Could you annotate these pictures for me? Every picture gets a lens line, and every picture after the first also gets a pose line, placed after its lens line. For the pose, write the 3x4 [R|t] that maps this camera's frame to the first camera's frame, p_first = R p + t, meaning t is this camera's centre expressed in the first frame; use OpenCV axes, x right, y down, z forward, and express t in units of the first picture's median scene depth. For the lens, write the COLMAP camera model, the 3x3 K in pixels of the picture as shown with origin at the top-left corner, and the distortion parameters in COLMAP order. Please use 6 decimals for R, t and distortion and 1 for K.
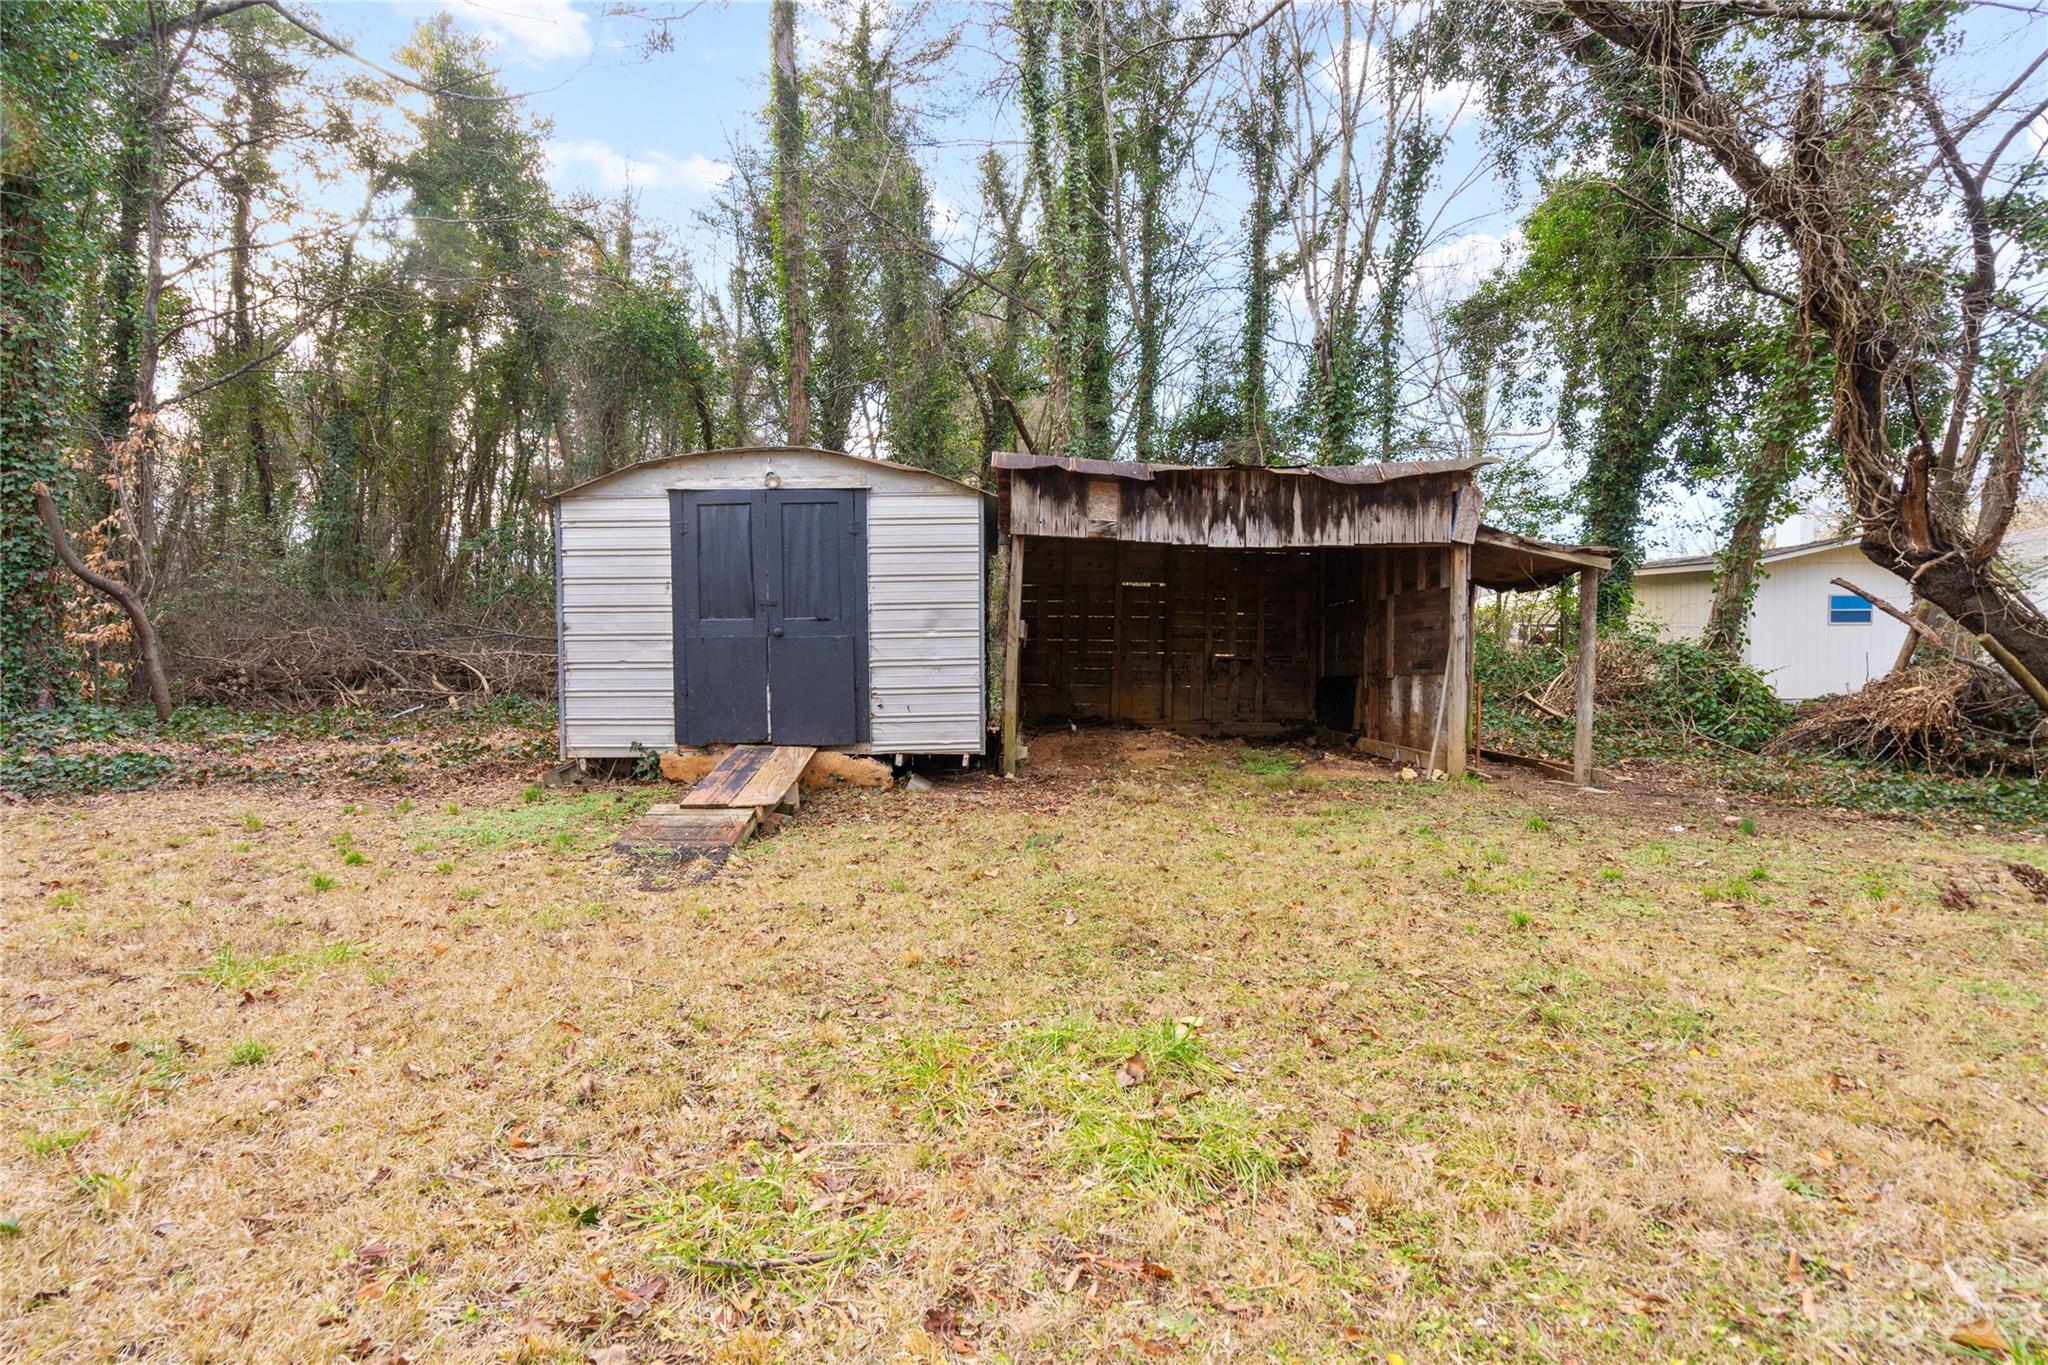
lens RADIAL K [[957.9, 0, 1028.5], [0, 957.9, 684.6], [0, 0, 1]] dist [0.000630, 0.001381]
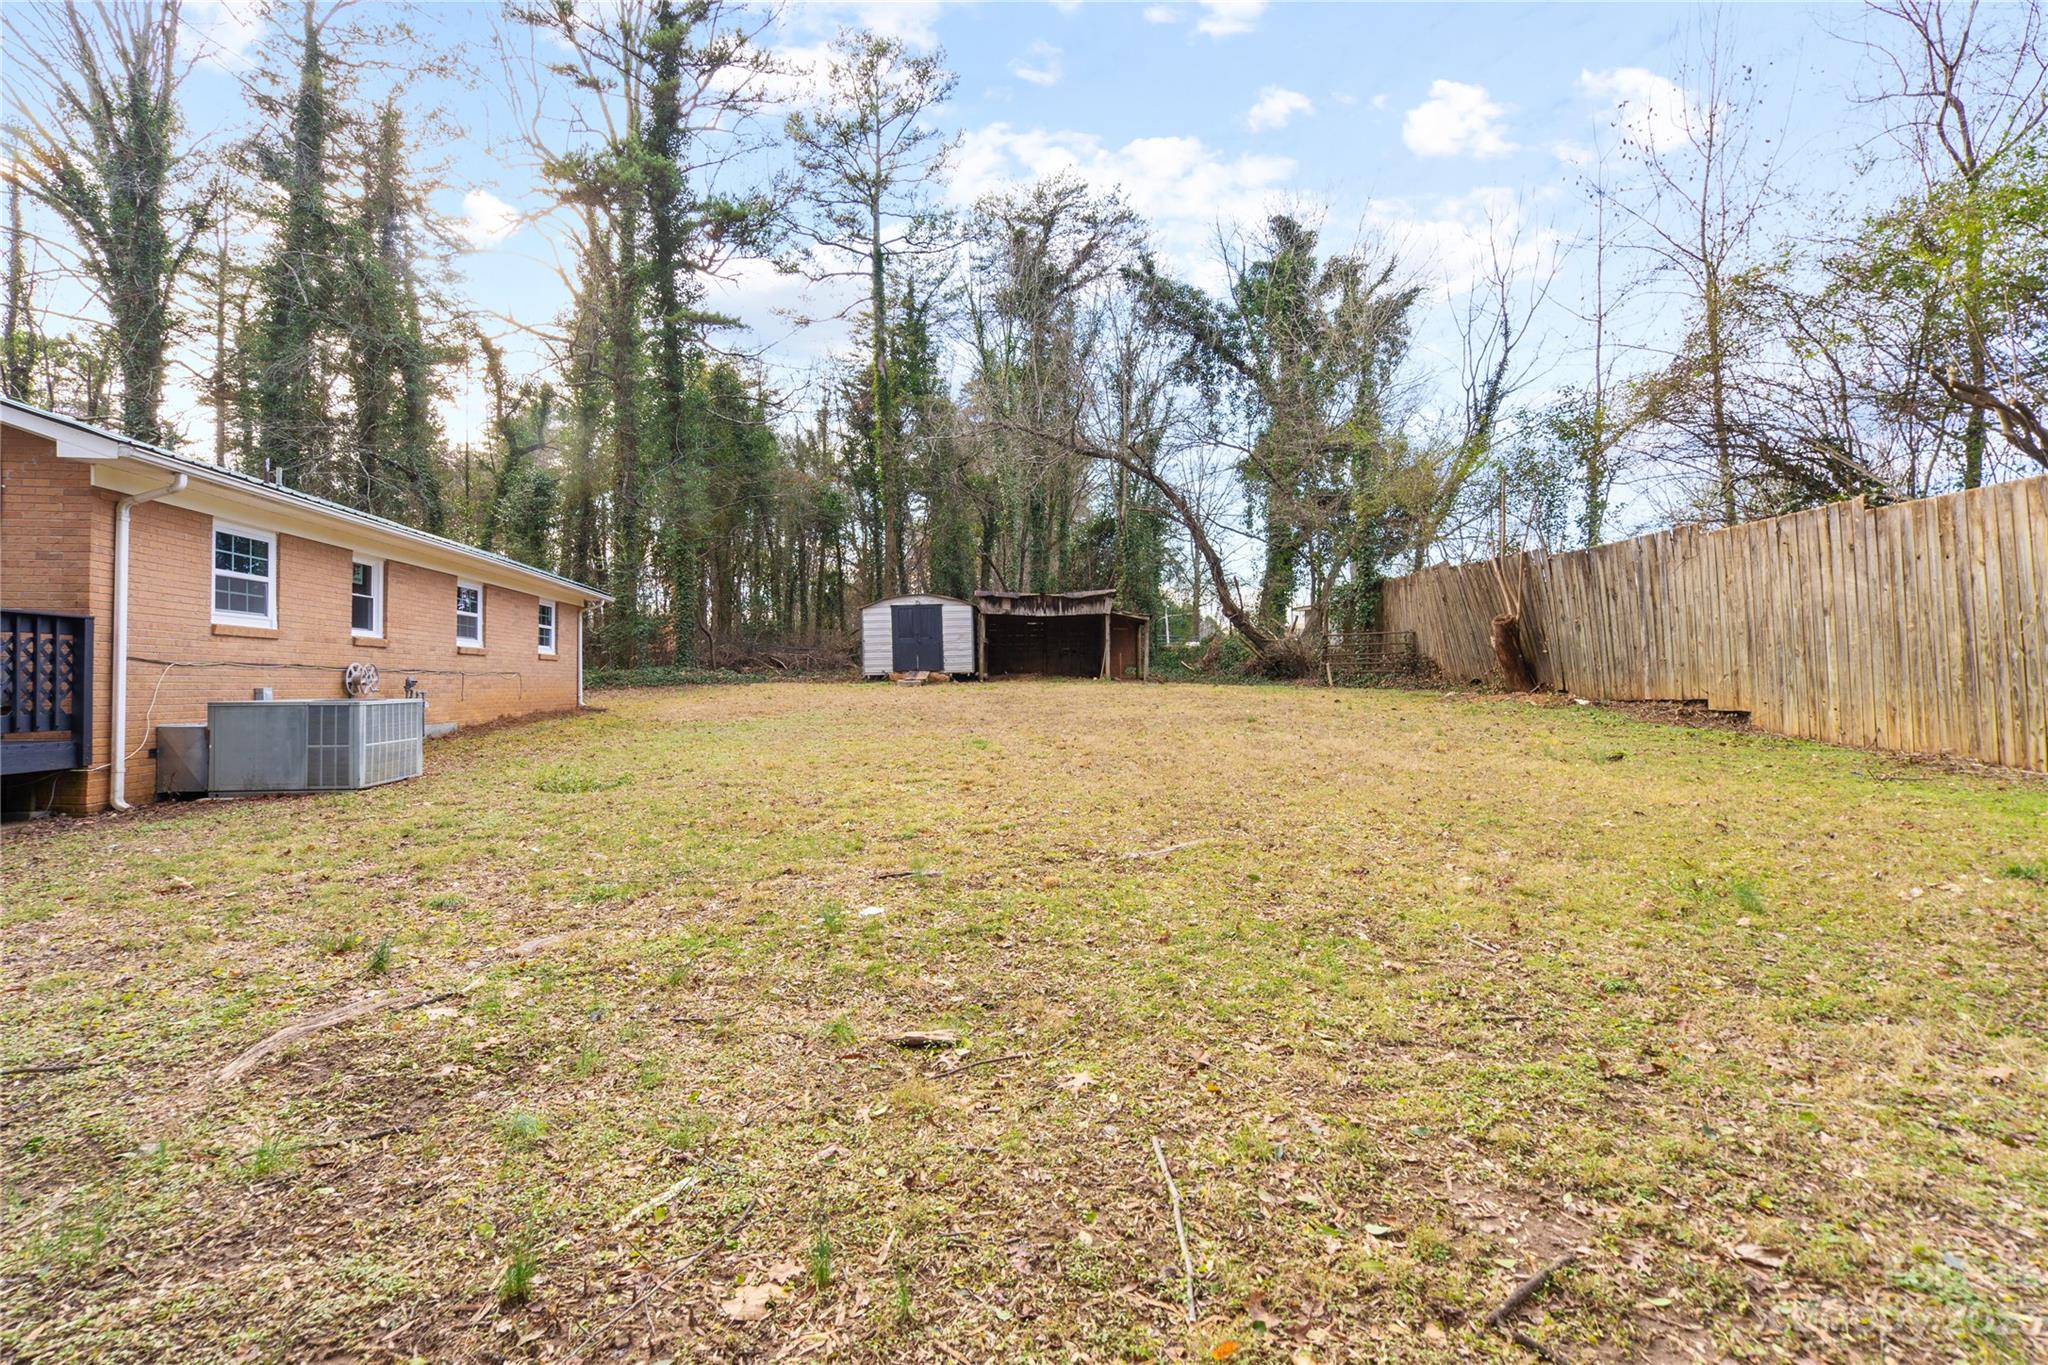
lens RADIAL K [[957.9, 0, 1019.7], [0, 957.9, 687.5], [0, 0, 1]] dist [0.000630, 0.001381]
pose [[0.999454, -0.013909, -0.029975, 0.248524], [0.013636, 0.999864, -0.009303, 0.166949], [0.030100, 0.008890, 0.999507, -2.773159]]
